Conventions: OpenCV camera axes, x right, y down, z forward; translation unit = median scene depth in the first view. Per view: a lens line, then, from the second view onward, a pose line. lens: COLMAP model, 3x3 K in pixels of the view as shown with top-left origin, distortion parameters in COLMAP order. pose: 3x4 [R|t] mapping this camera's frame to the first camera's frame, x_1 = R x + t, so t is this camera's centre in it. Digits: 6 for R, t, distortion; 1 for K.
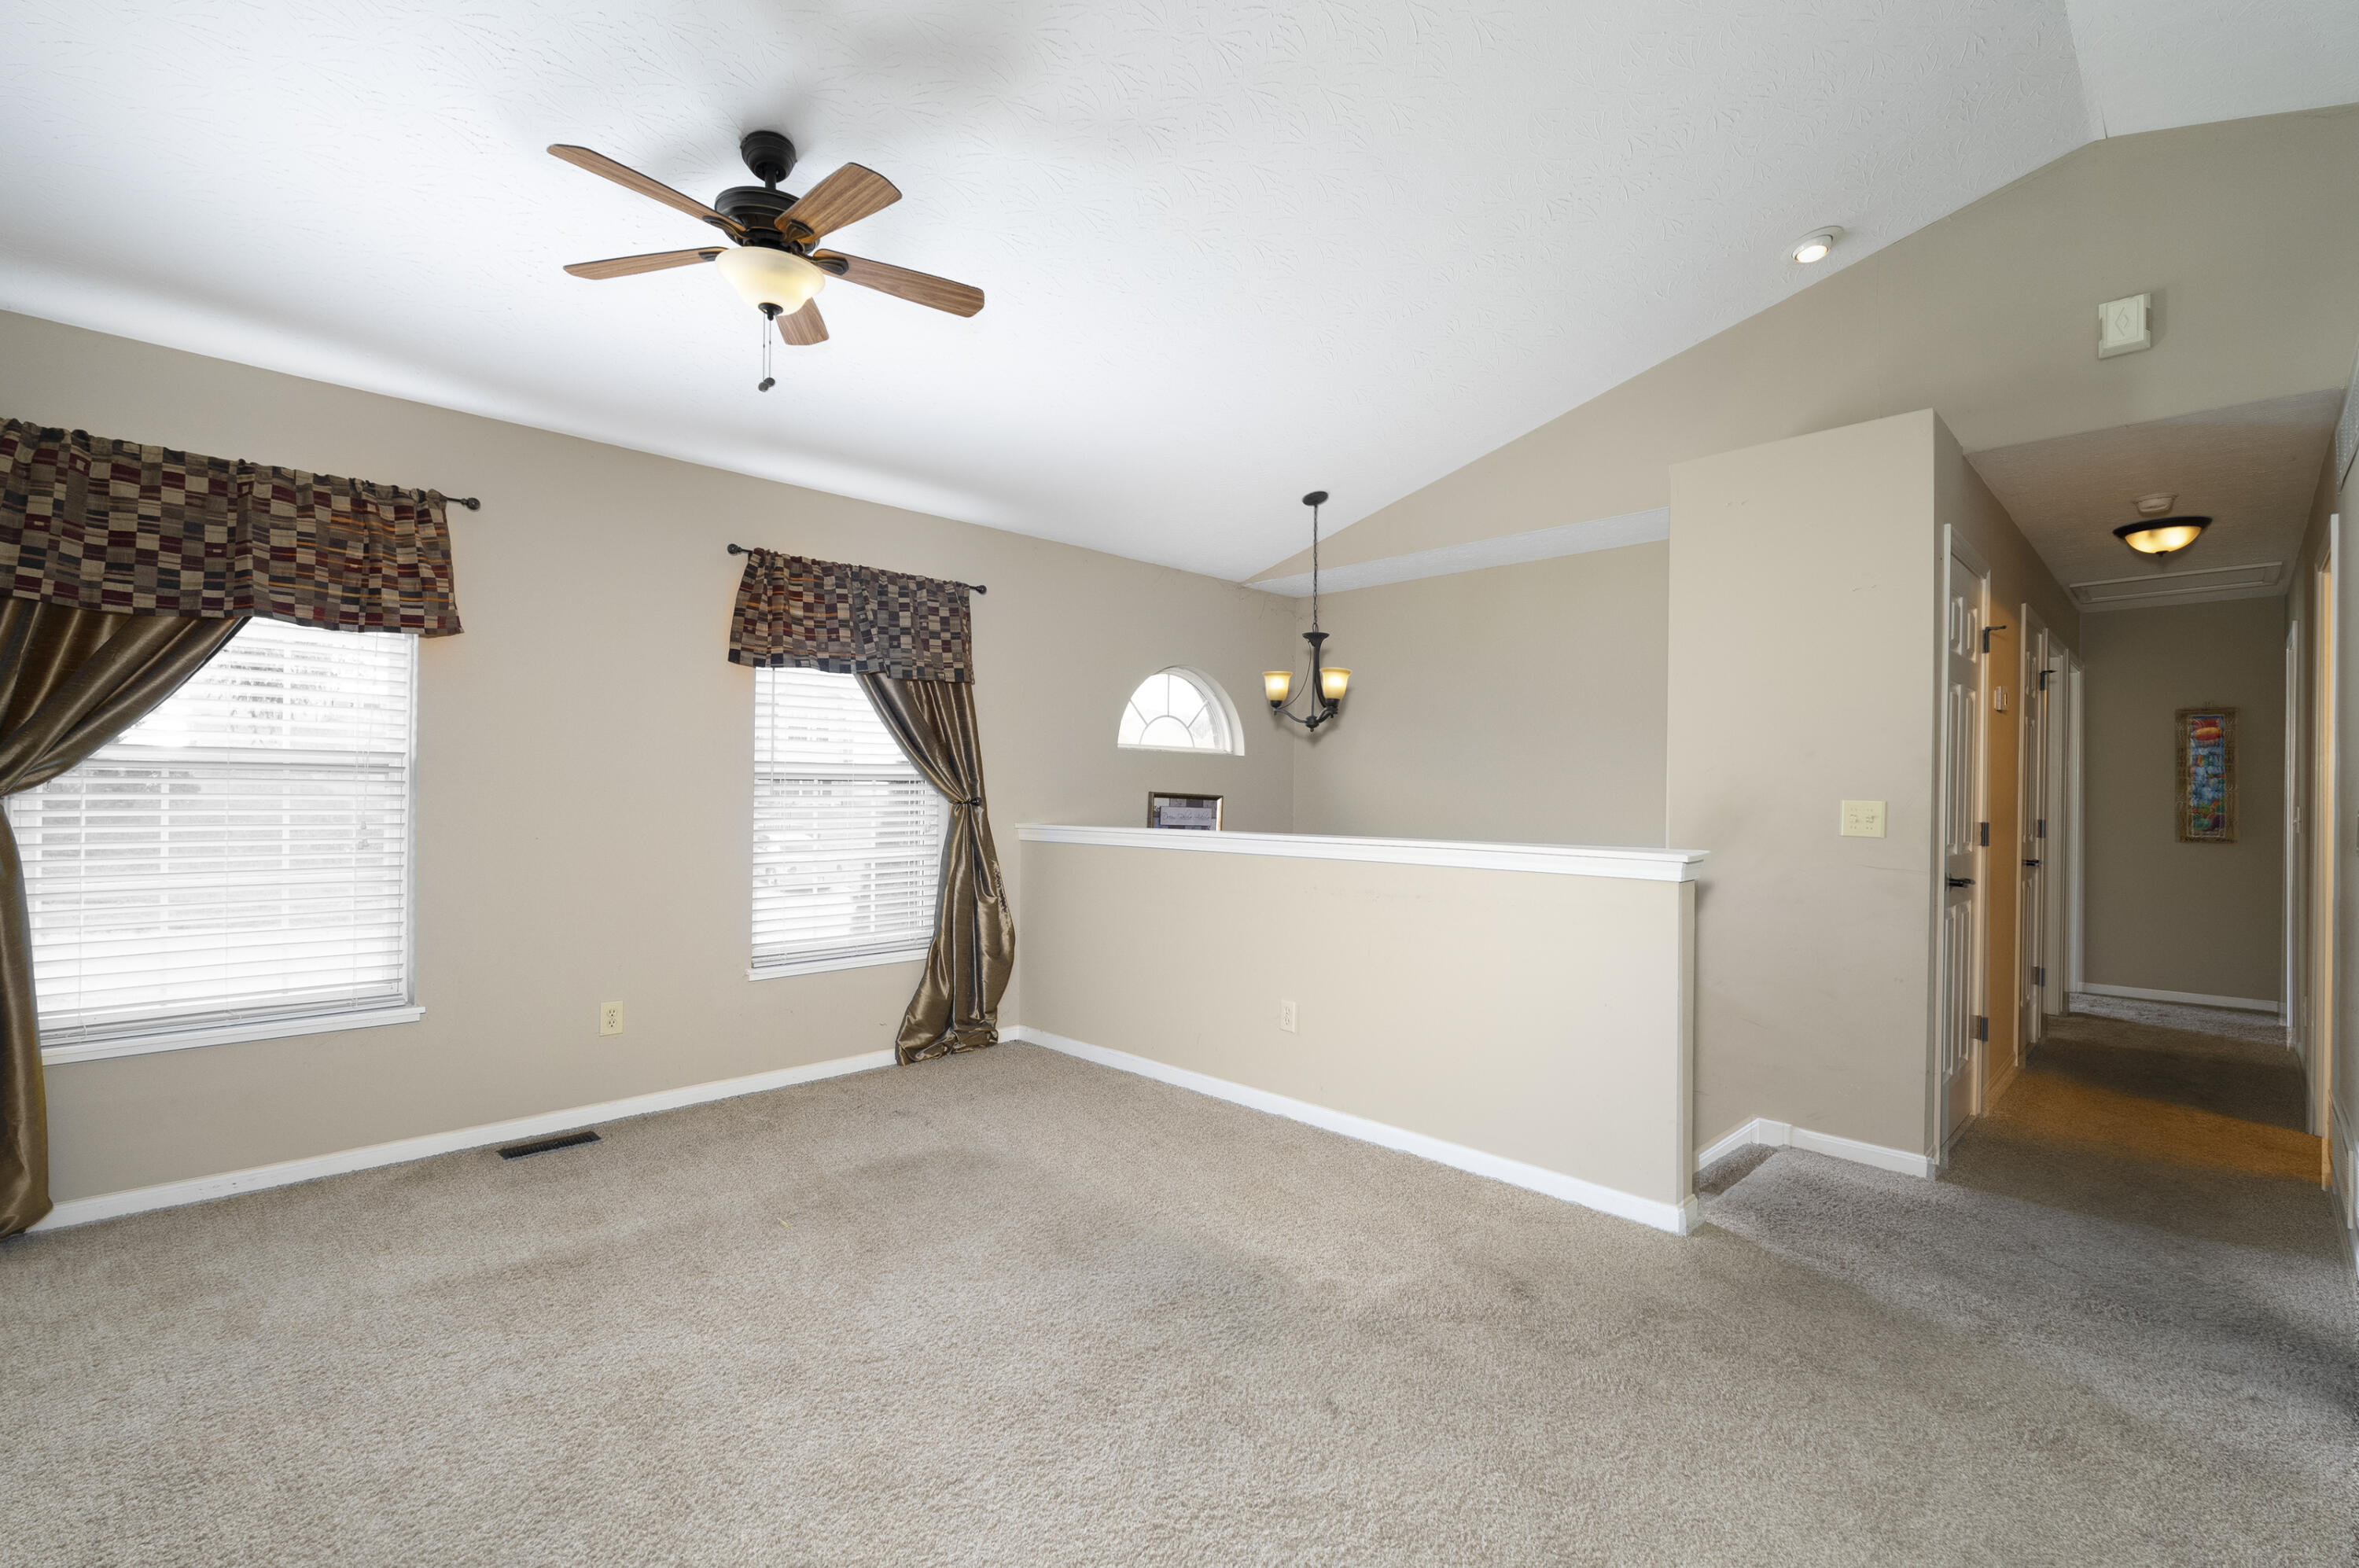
lens RADIAL K [[1030.6, 0, 1169.2], [0, 1030.6, 792.7], [0, 0, 1]] dist [-0.004232, -0.000608]
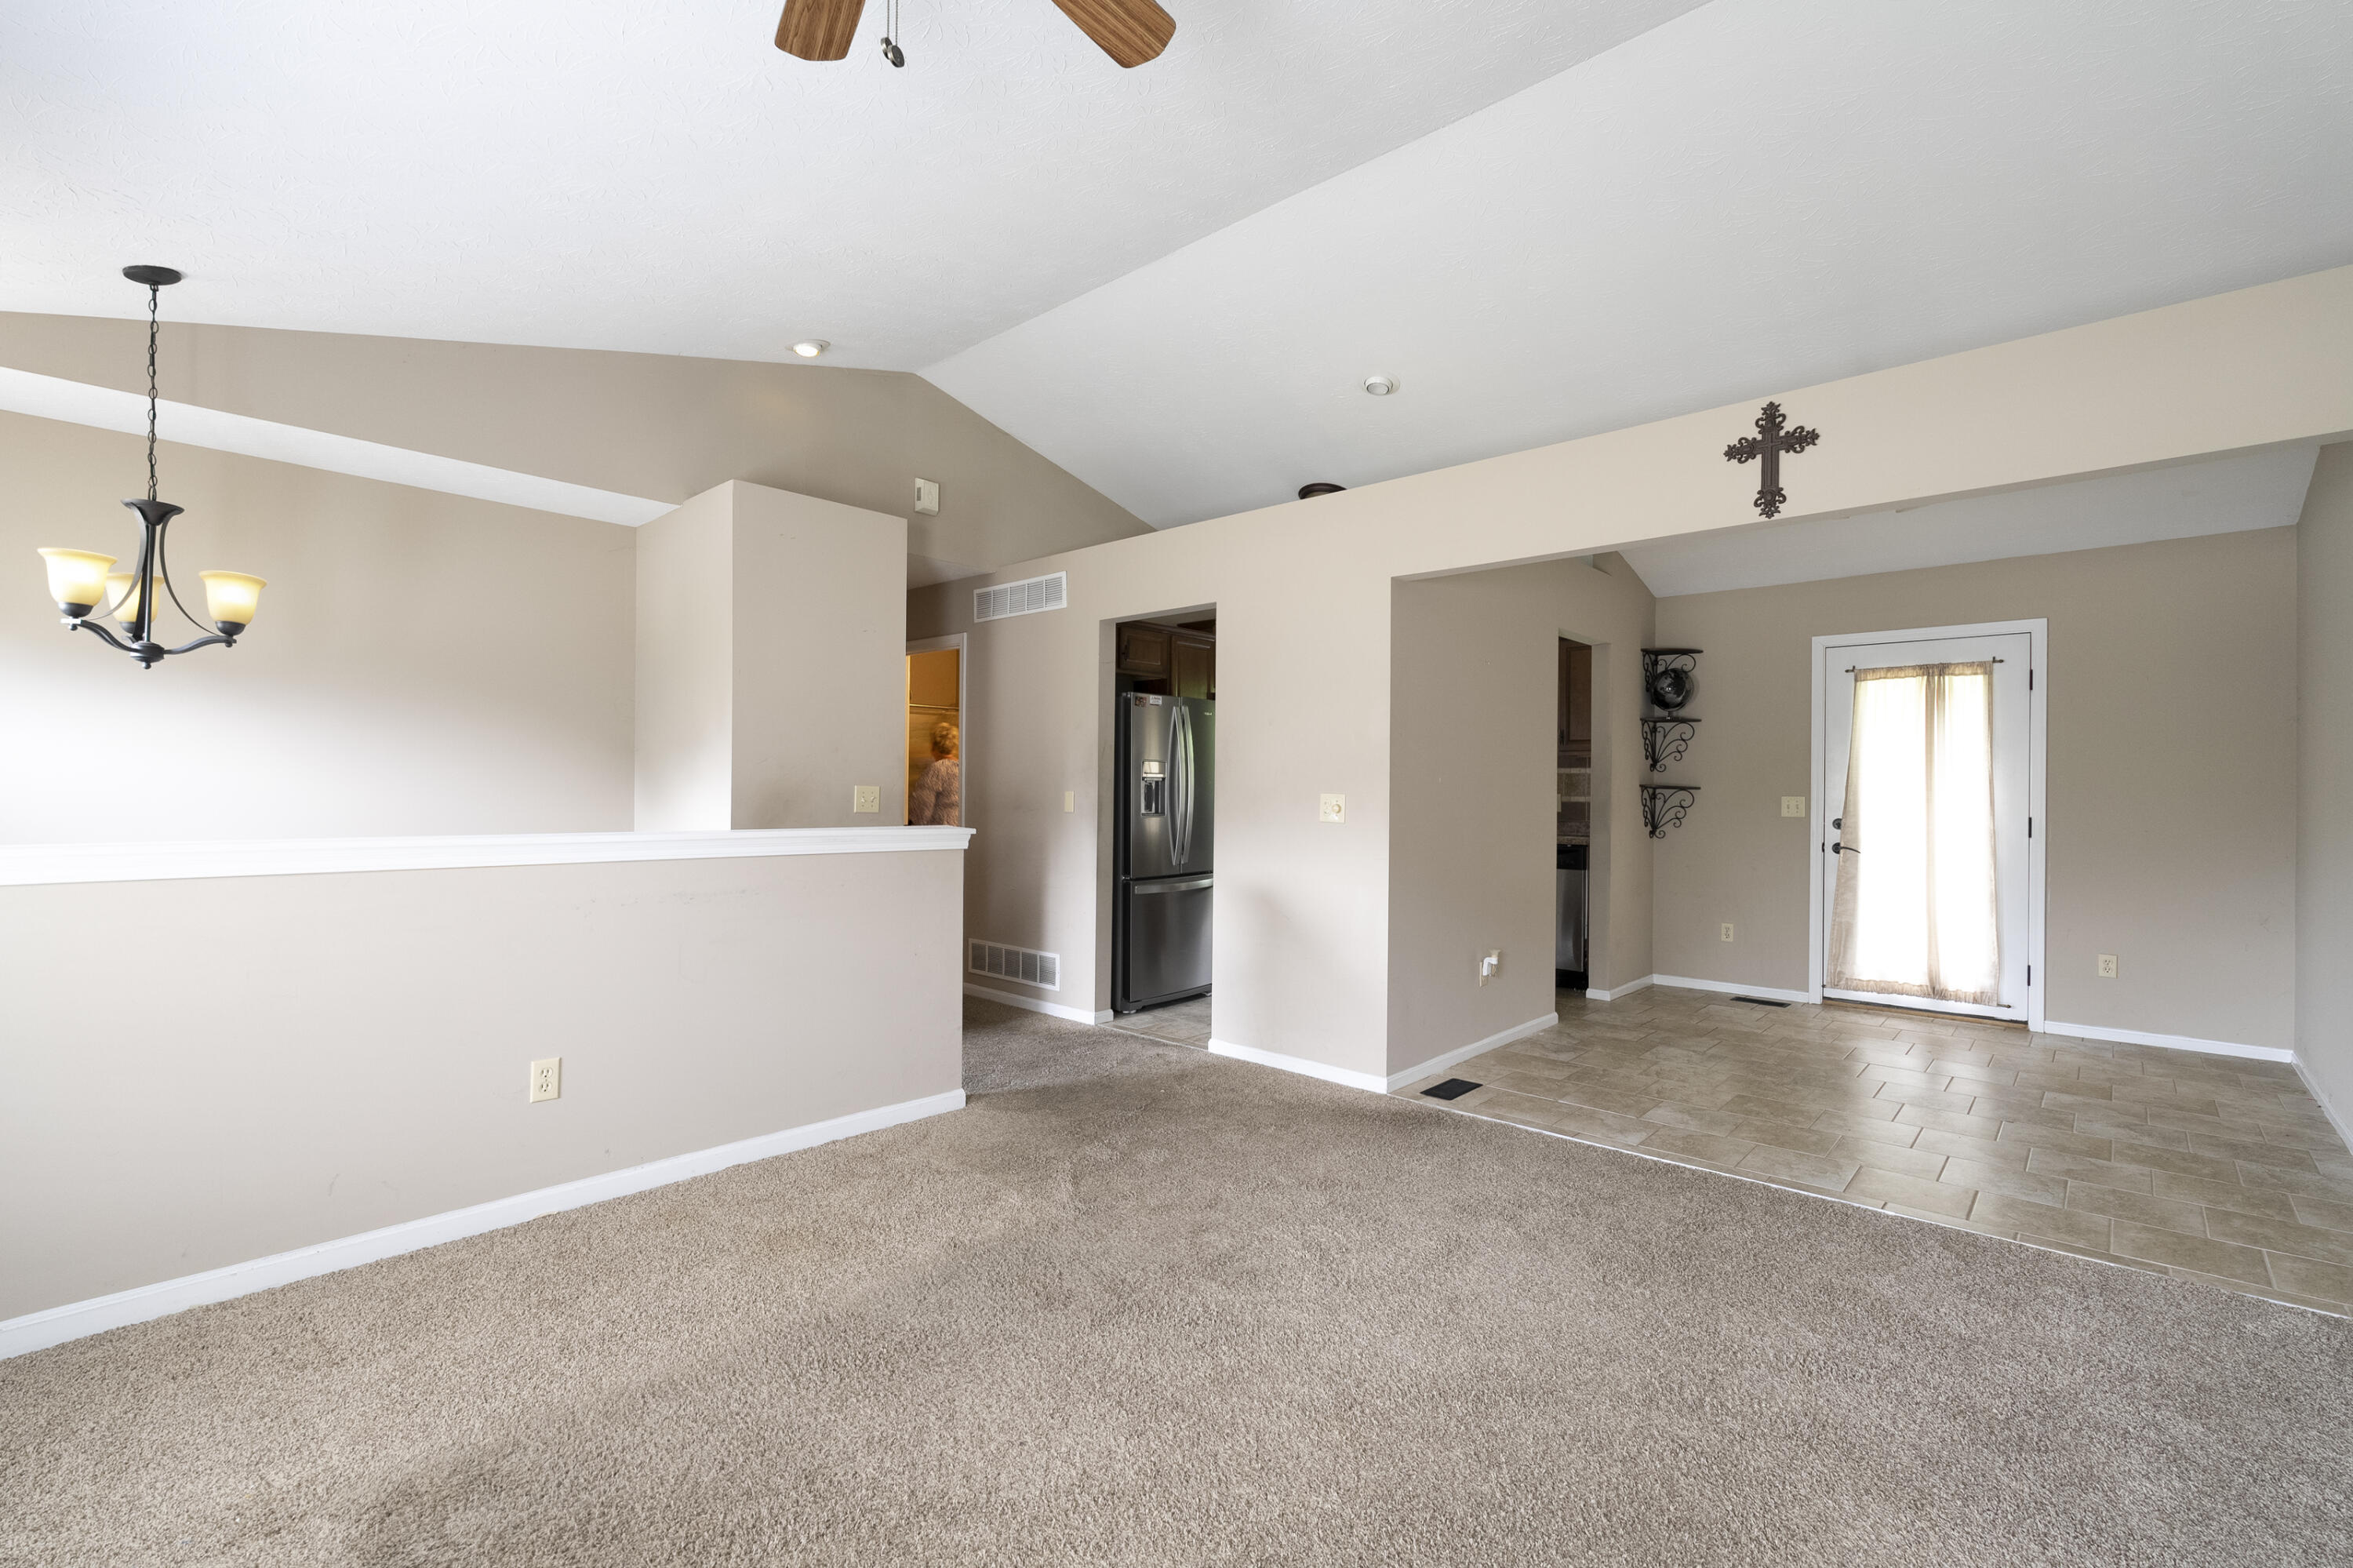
lens RADIAL K [[1028.0, 0, 1178.7], [0, 1028.0, 793.3], [0, 0, 1]] dist [-0.004232, -0.000608]
pose [[-0.052573, -0.012820, 0.998535, -0.746965], [-0.014609, 0.999820, 0.012068, -0.006173], [-0.998510, -0.013953, -0.052751, 0.679119]]
